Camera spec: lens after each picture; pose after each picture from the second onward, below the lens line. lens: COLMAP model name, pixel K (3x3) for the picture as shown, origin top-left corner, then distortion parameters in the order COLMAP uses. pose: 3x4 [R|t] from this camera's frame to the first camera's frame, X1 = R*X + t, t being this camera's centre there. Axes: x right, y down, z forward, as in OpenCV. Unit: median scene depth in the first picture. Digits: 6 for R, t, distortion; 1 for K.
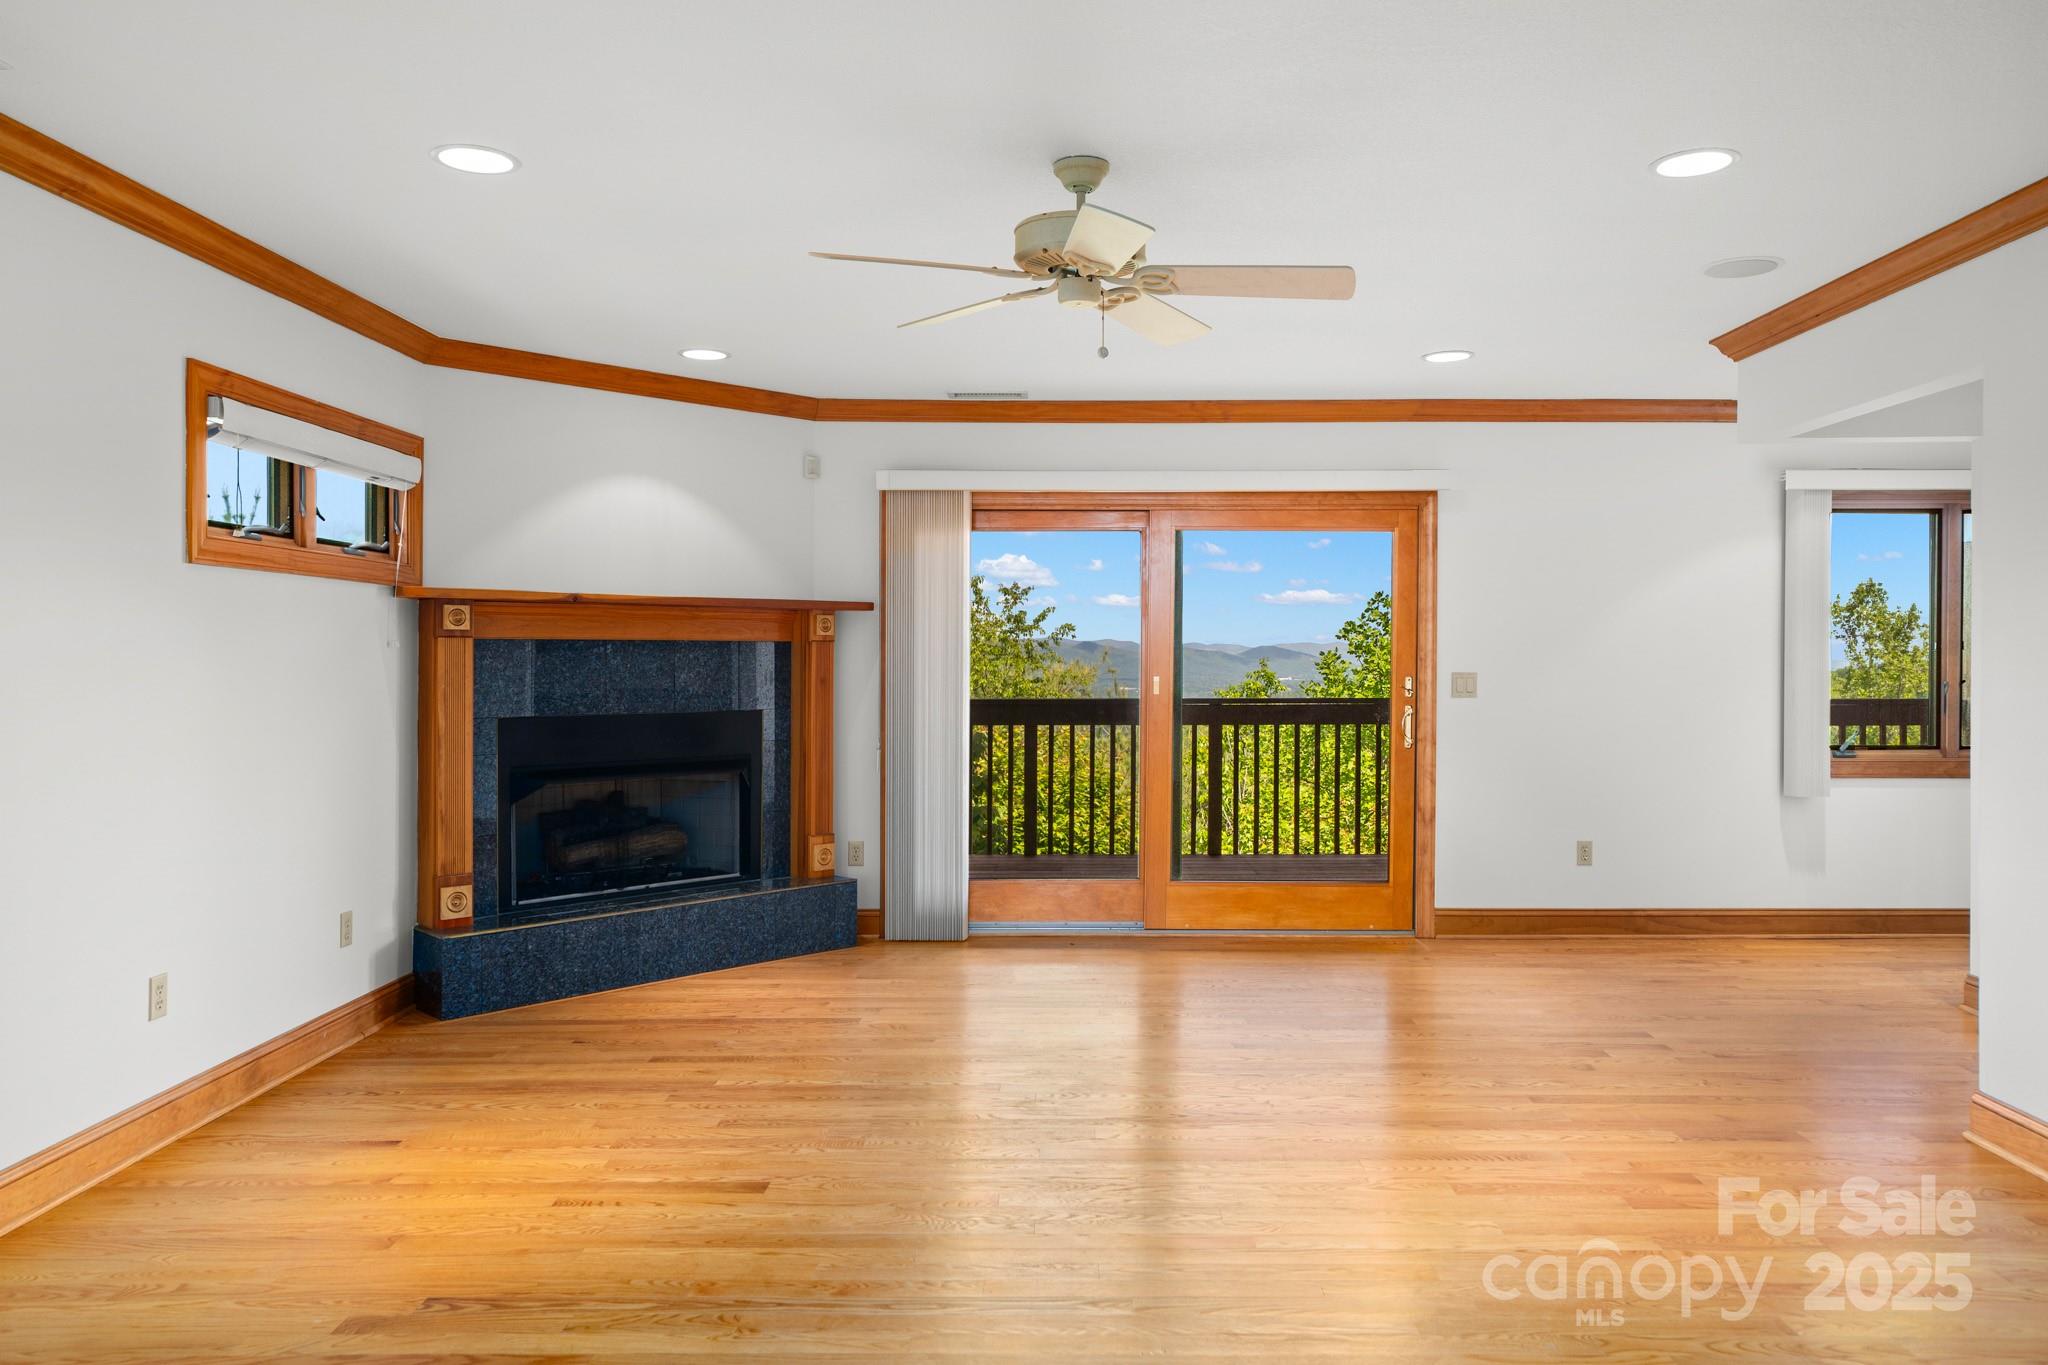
lens RADIAL K [[1401.3, 0, 1023.8], [0, 1401.3, 683.3], [0, 0, 1]] dist [0.019535, -0.004626]
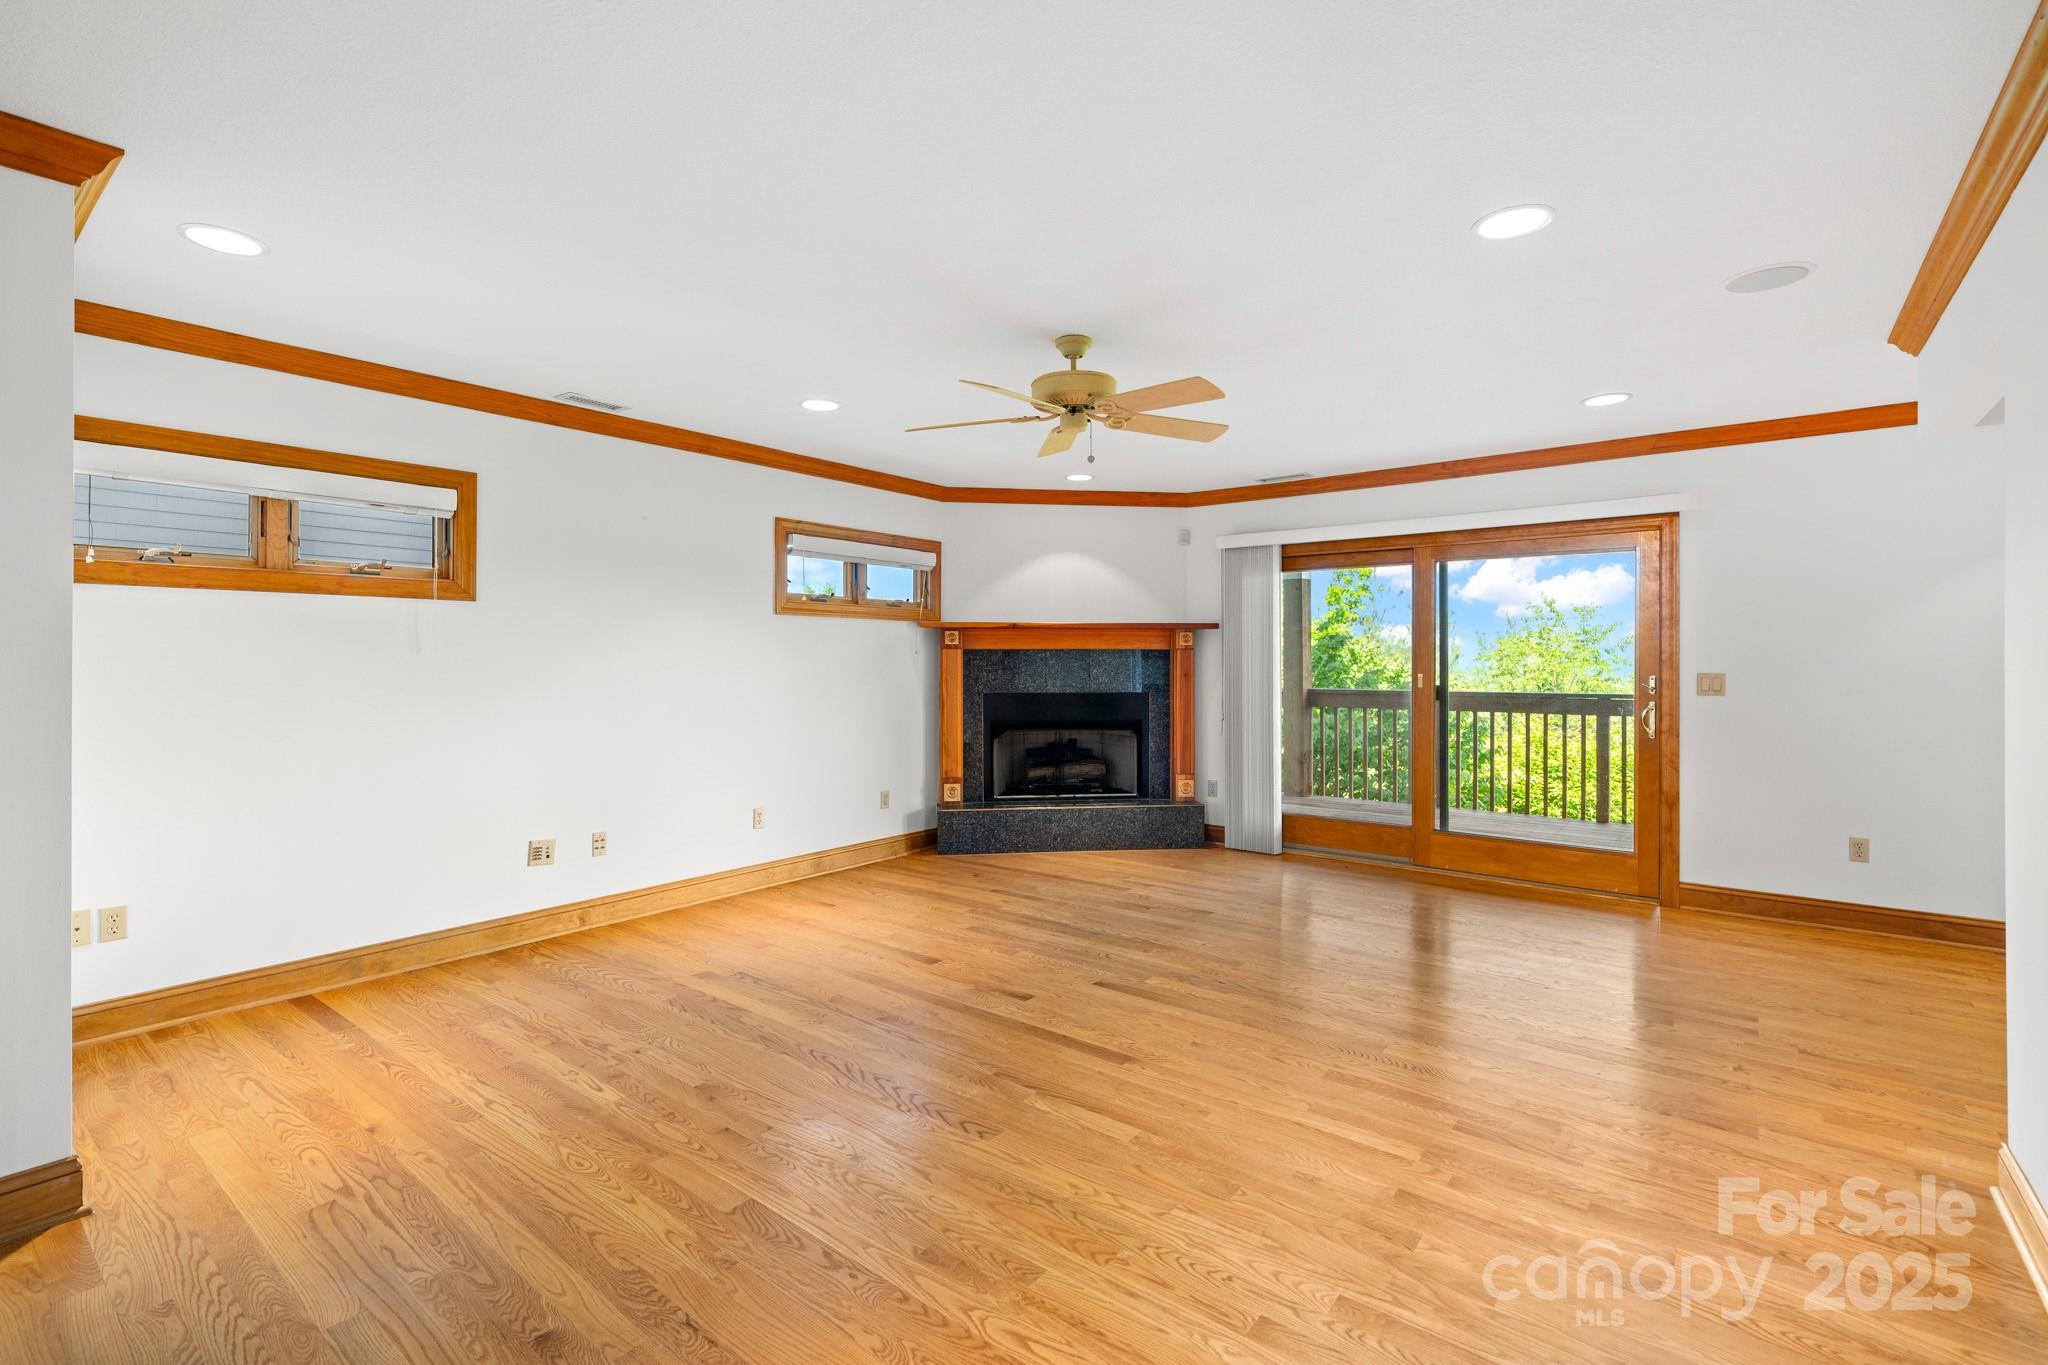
lens RADIAL K [[909.1, 0, 1023.1], [0, 909.1, 669.9], [0, 0, 1]] dist [0.015304, -0.000762]
pose [[0.788139, 0.006382, -0.615464, 0.399831], [-0.011581, 0.999923, -0.004461, -0.000598], [0.615388, 0.010643, 0.788153, 0.114676]]
